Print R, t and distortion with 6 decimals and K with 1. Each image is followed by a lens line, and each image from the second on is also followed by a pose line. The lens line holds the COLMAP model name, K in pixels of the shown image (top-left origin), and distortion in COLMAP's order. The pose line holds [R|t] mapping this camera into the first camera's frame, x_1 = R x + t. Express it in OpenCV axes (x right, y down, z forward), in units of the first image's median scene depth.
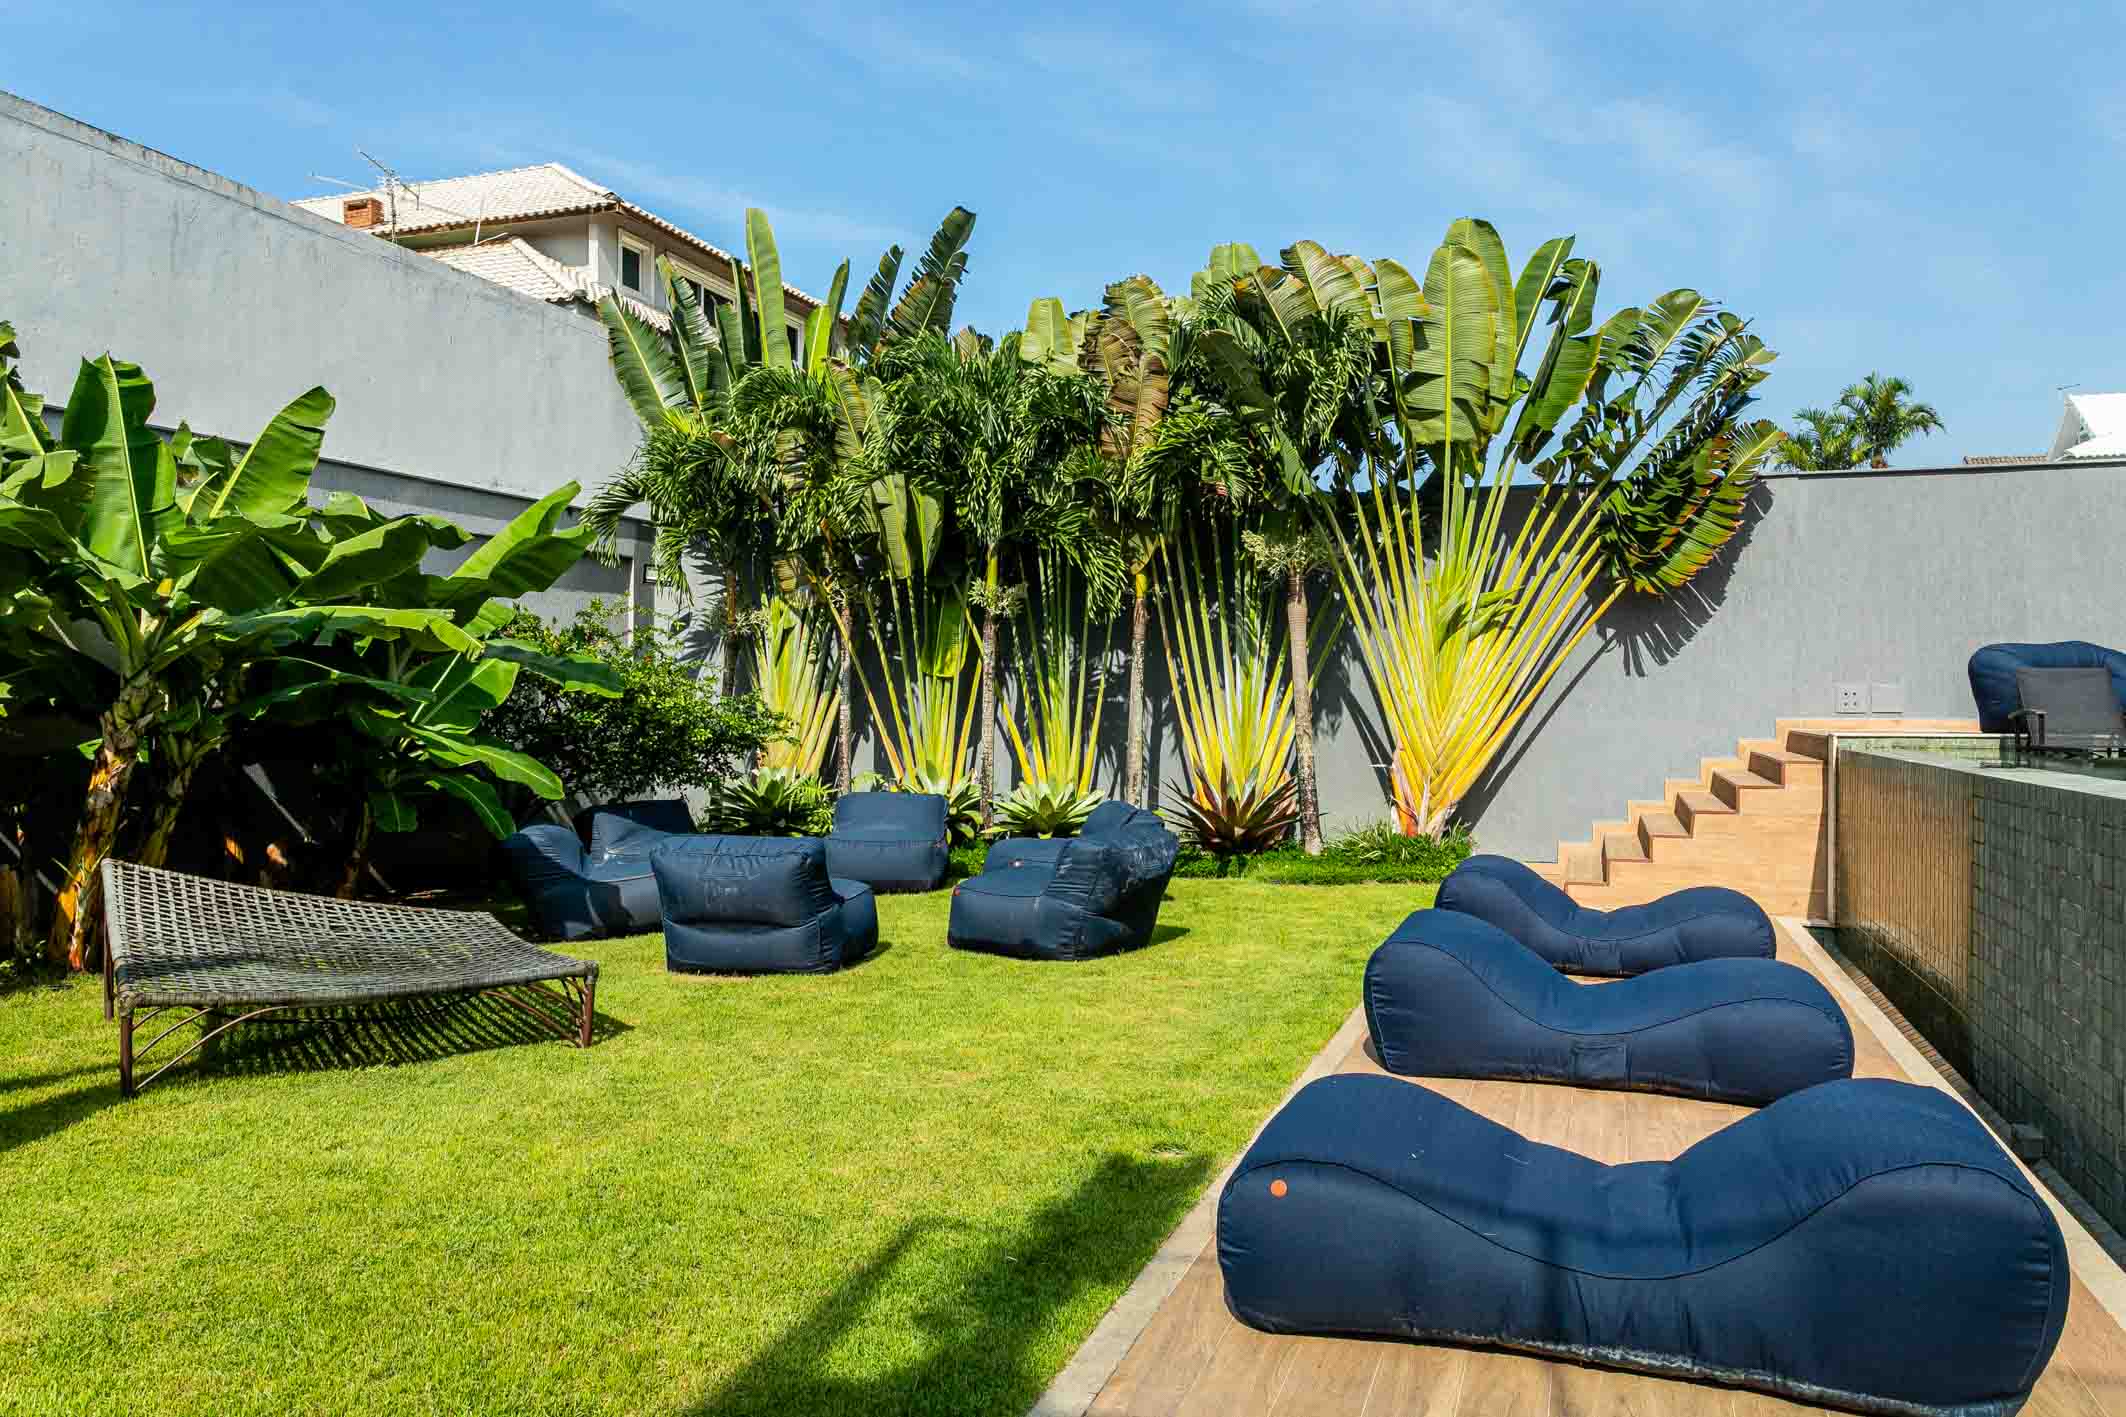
lens RADIAL K [[1543.1, 0, 1063.8], [0, 1543.1, 707.8], [0, 0, 1]] dist [0.004936, 0.000163]
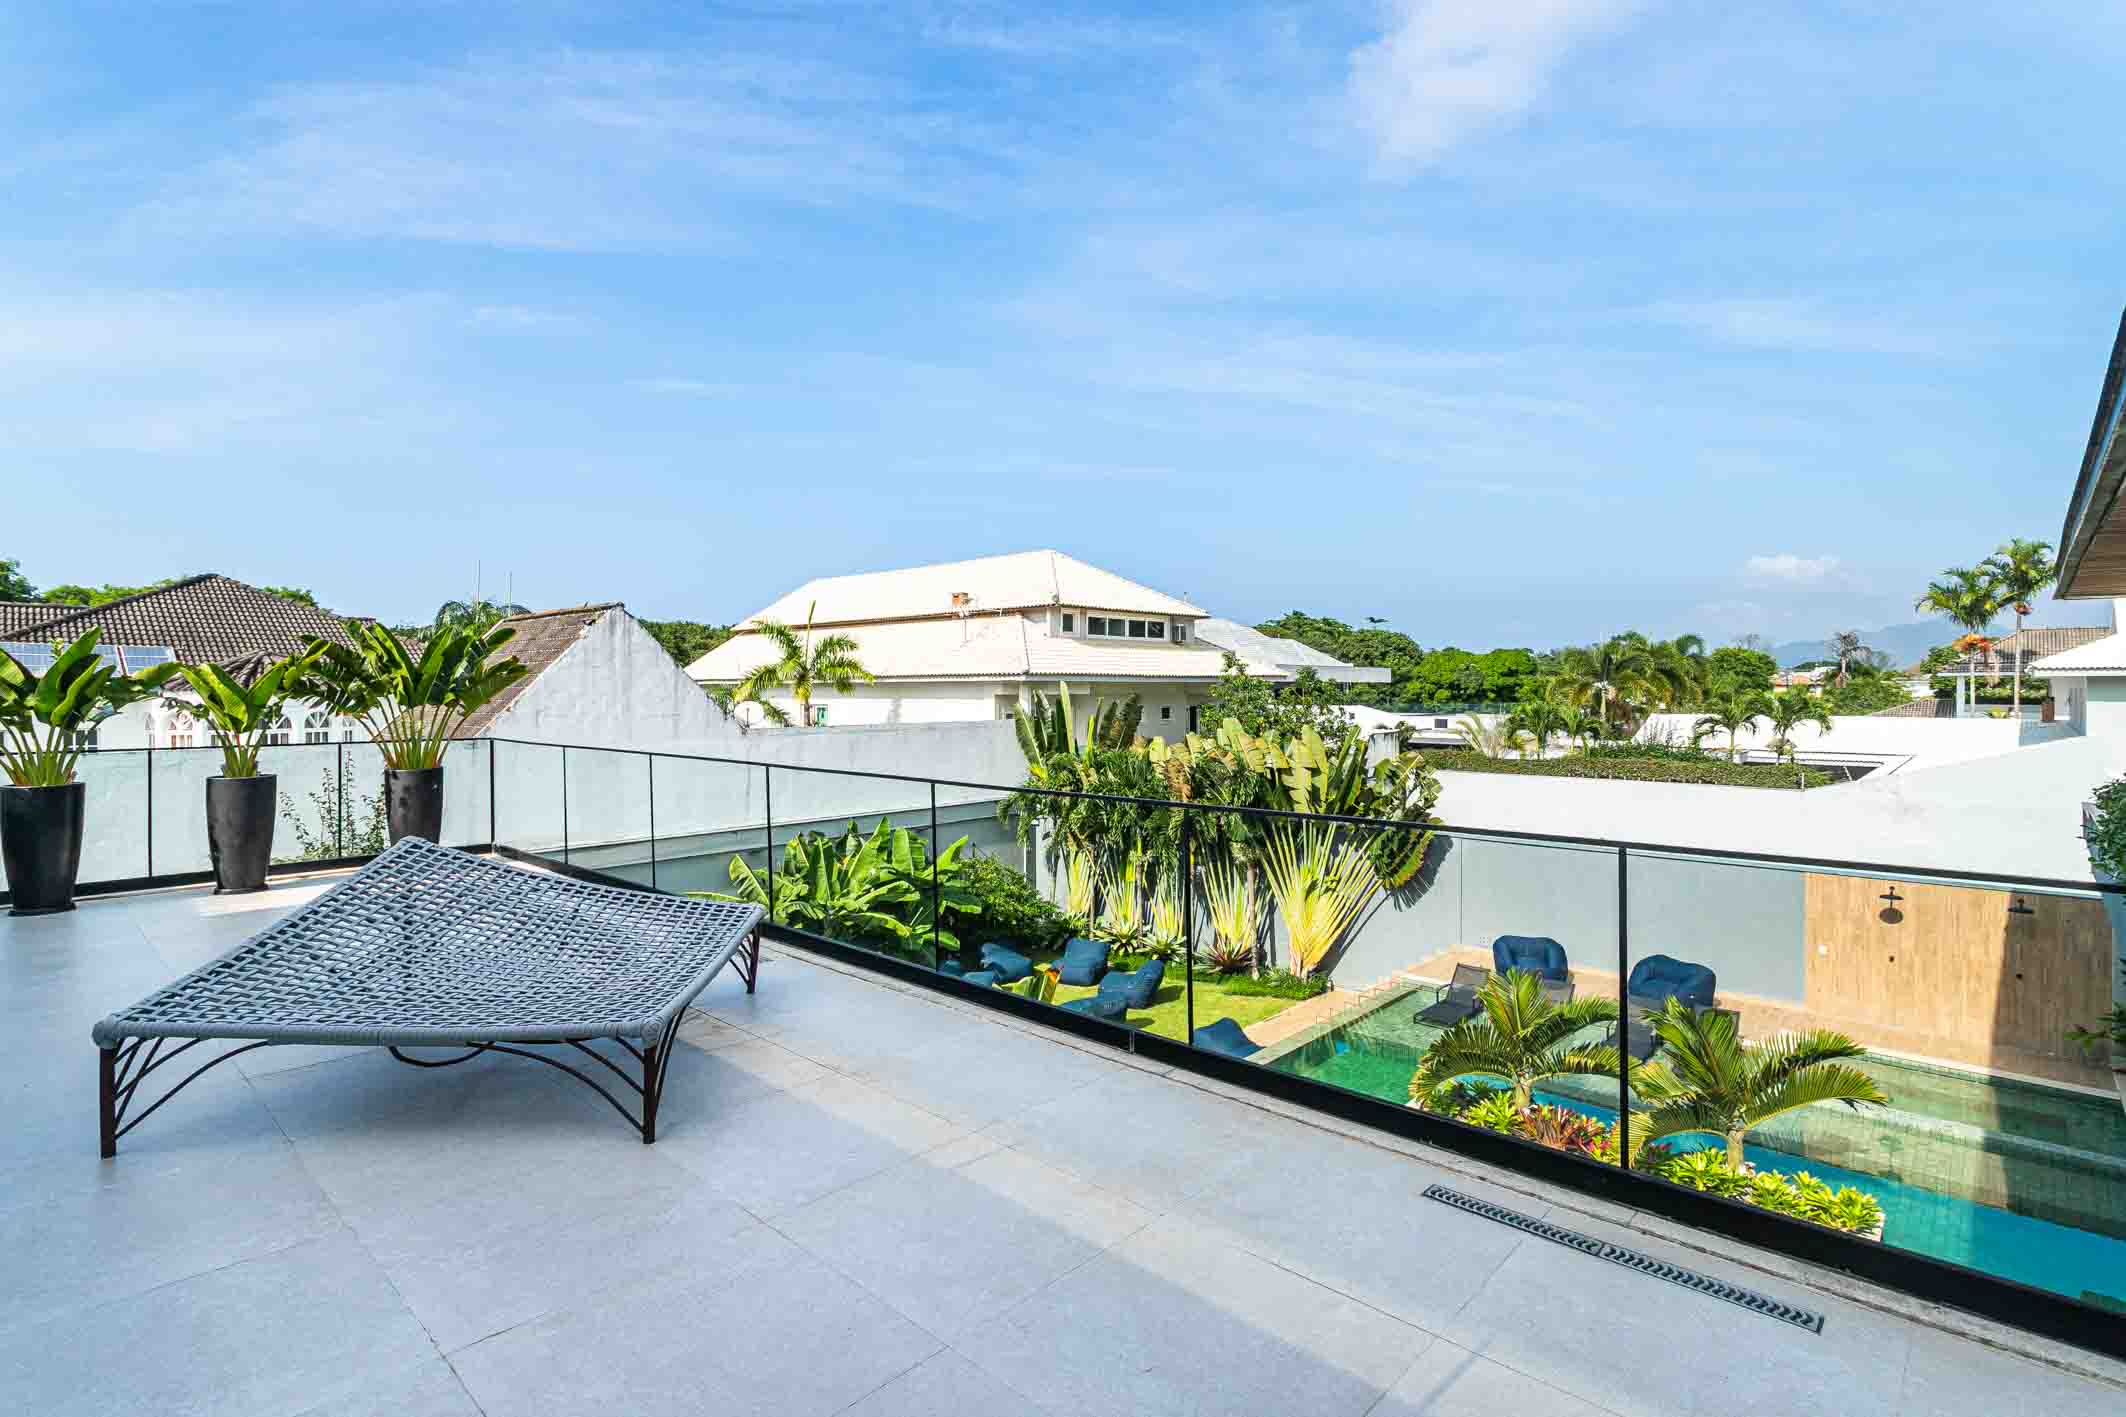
lens RADIAL K [[1031.3, 0, 1064.4], [0, 1031.3, 699.8], [0, 0, 1]] dist [0.004471, -0.000634]
pose [[0.928398, 0.009955, -0.371455, 0.470495], [-0.011652, 0.999929, -0.002324, -0.325992], [0.371405, 0.006486, 0.928448, -0.620725]]
